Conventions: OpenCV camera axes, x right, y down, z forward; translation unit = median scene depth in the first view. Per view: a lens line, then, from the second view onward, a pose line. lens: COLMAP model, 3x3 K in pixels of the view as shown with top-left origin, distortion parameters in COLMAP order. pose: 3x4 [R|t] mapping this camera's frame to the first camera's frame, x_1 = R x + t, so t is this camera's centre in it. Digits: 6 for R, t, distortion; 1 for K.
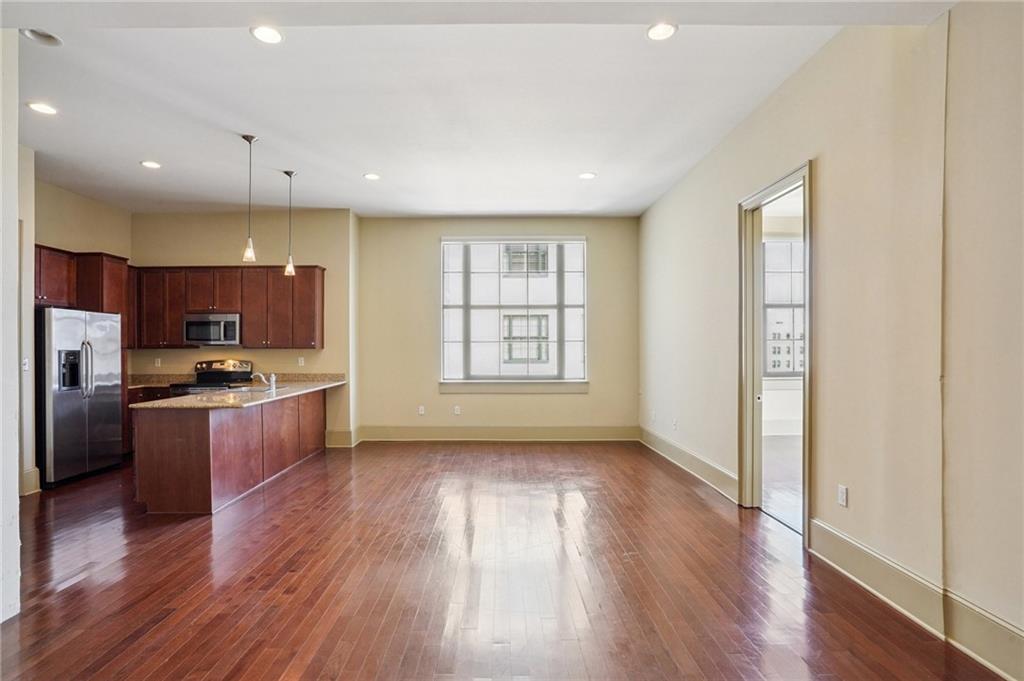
lens RADIAL K [[533.5, 0, 512.0], [0, 533.5, 340.5], [0, 0, 1]] dist [-0.027541, 0.001043]
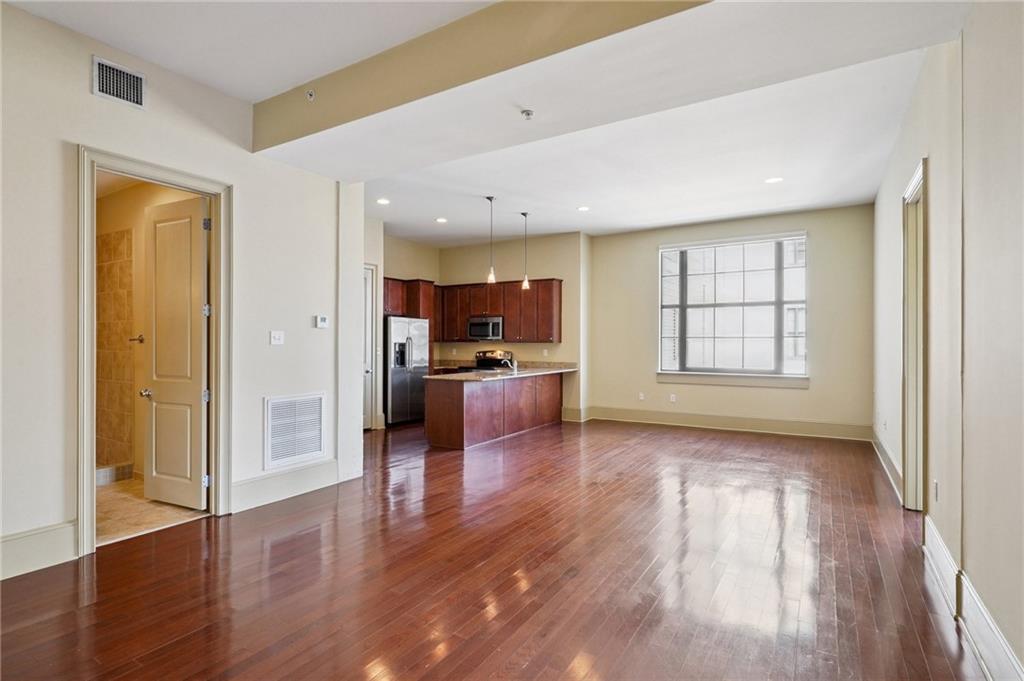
lens RADIAL K [[533.5, 0, 512.0], [0, 533.5, 340.5], [0, 0, 1]] dist [-0.027541, 0.001043]
pose [[0.852513, 0.003985, -0.522691, 0.227837], [0.001558, 0.999947, 0.010165, -0.003484], [0.522704, -0.009481, 0.852462, -0.160450]]
